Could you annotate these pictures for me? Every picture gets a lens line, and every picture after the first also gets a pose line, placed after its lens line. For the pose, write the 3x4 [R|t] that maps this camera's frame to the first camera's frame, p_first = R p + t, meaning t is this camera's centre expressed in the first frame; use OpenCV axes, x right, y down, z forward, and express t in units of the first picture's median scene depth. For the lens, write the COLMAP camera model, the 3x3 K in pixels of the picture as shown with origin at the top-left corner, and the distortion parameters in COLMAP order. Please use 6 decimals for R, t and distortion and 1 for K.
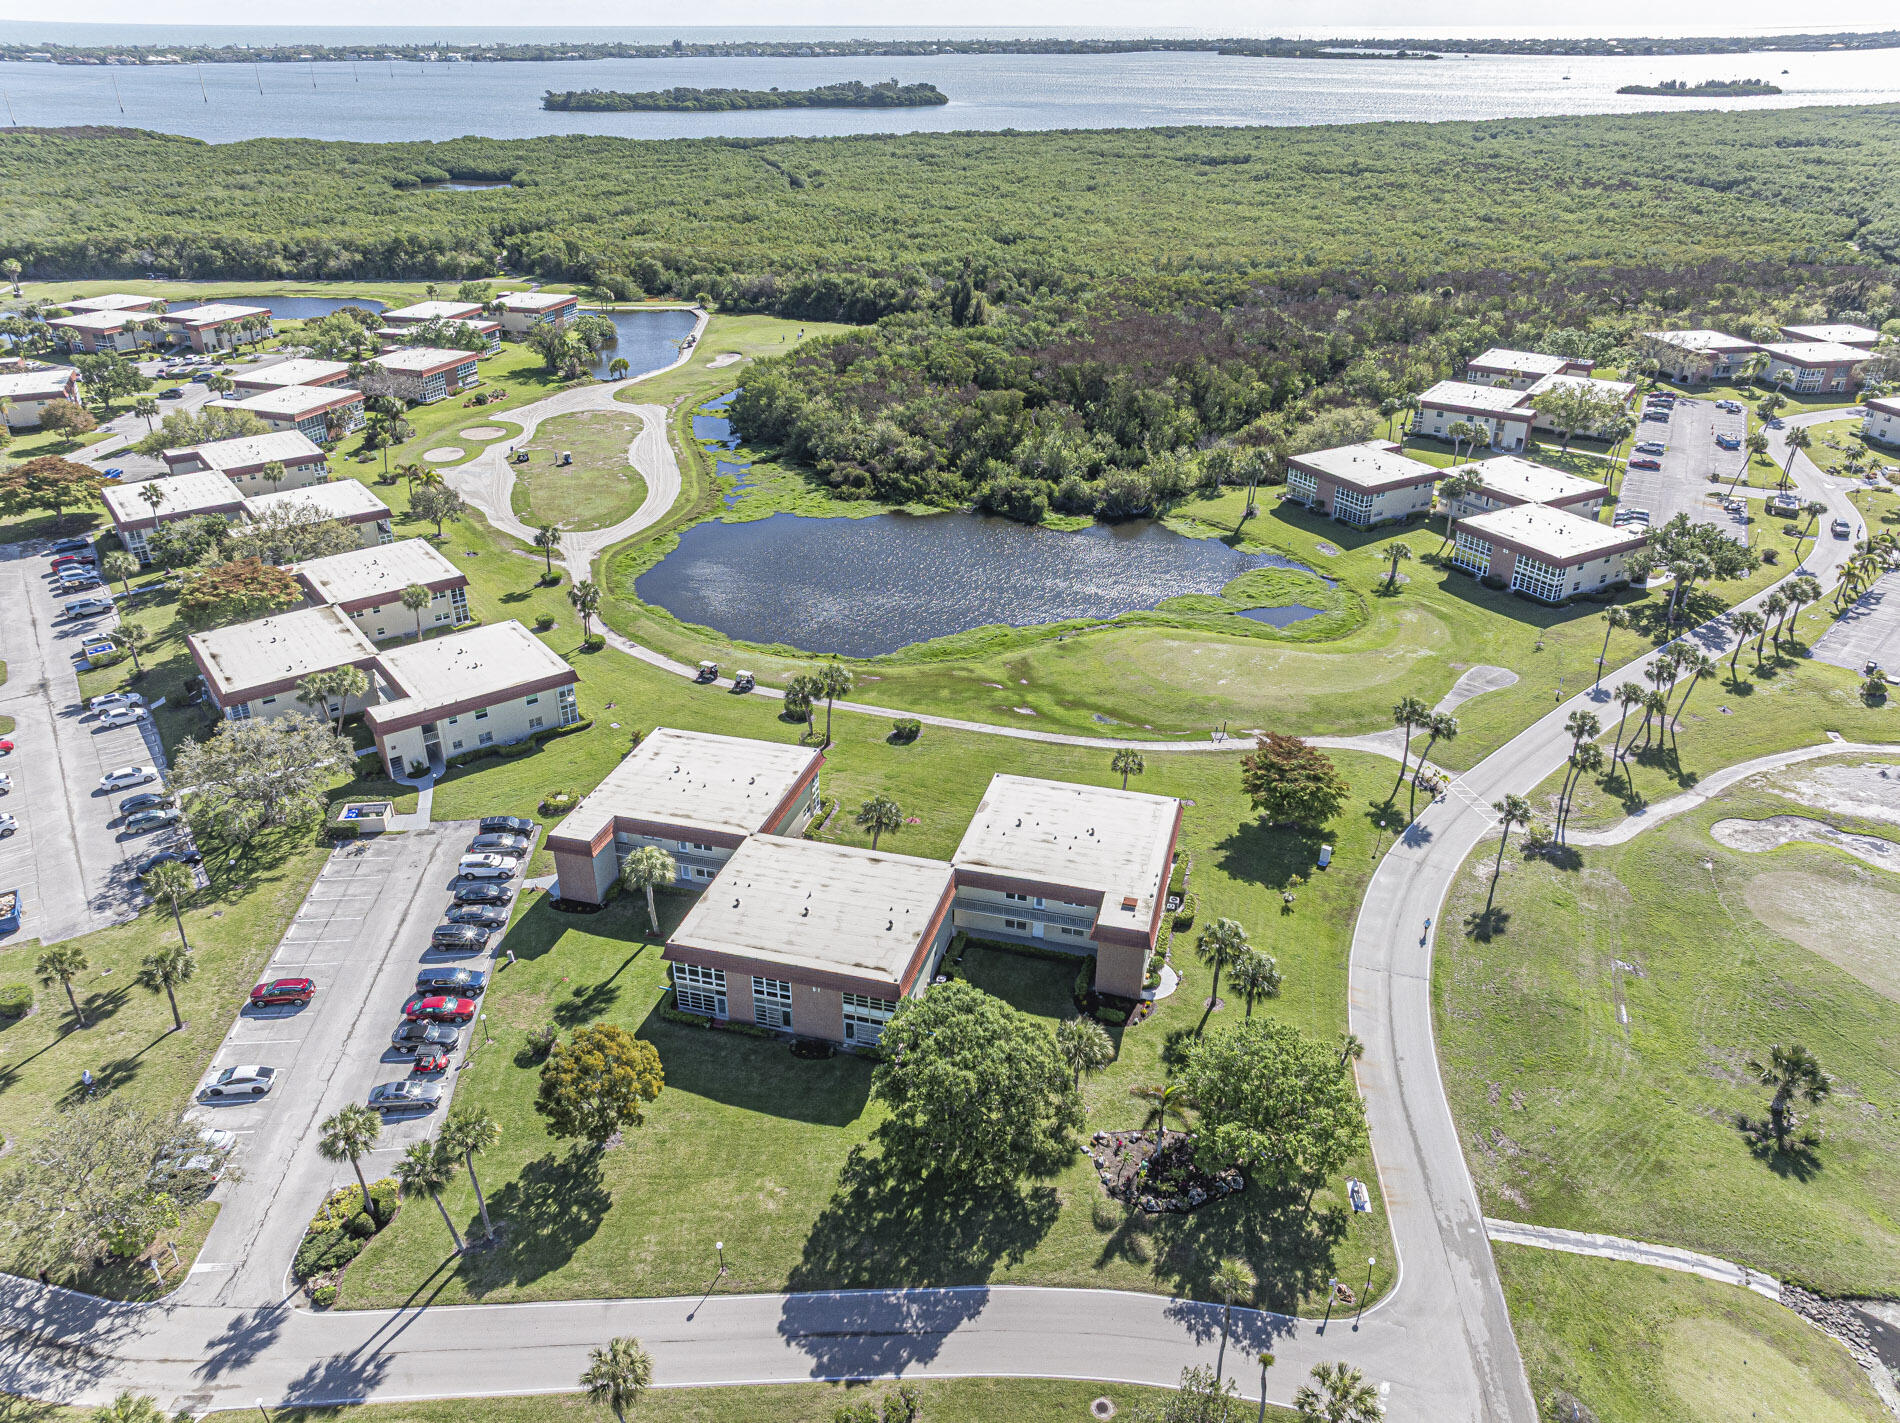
lens RADIAL K [[1357.7, 0, 950.0], [0, 1357.7, 711.5], [0, 0, 1]] dist [-0.001505, -0.001084]
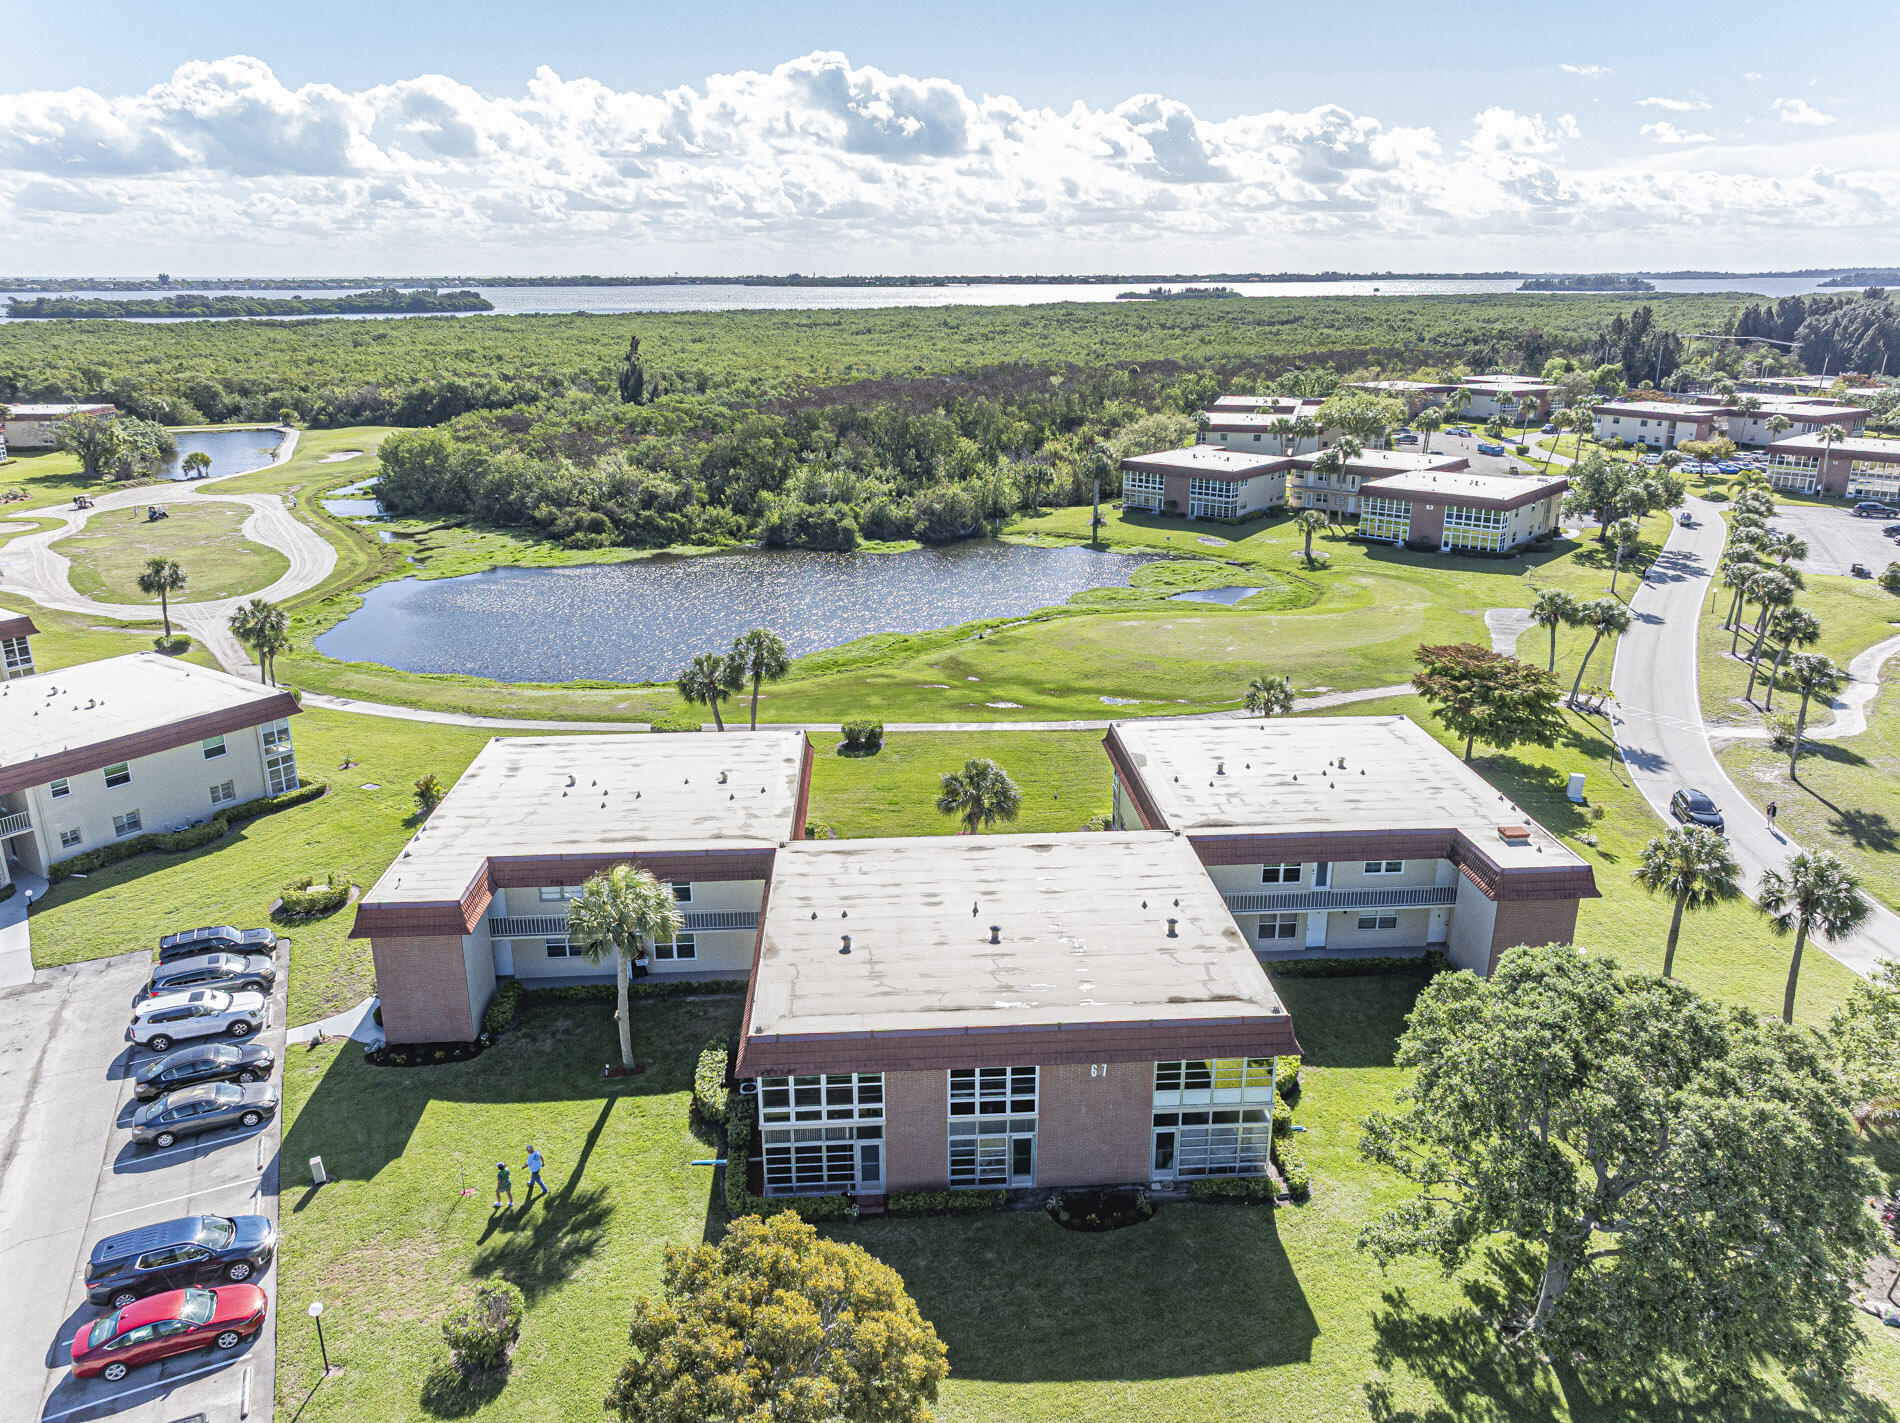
lens RADIAL K [[1357.7, 0, 950.0], [0, 1357.7, 711.5], [0, 0, 1]] dist [-0.001505, -0.001084]
pose [[0.944396, -0.106087, 0.311225, -0.201282], [0.155403, 0.978144, -0.138143, 0.102146], [-0.289767, 0.178827, 0.940242, 0.404170]]
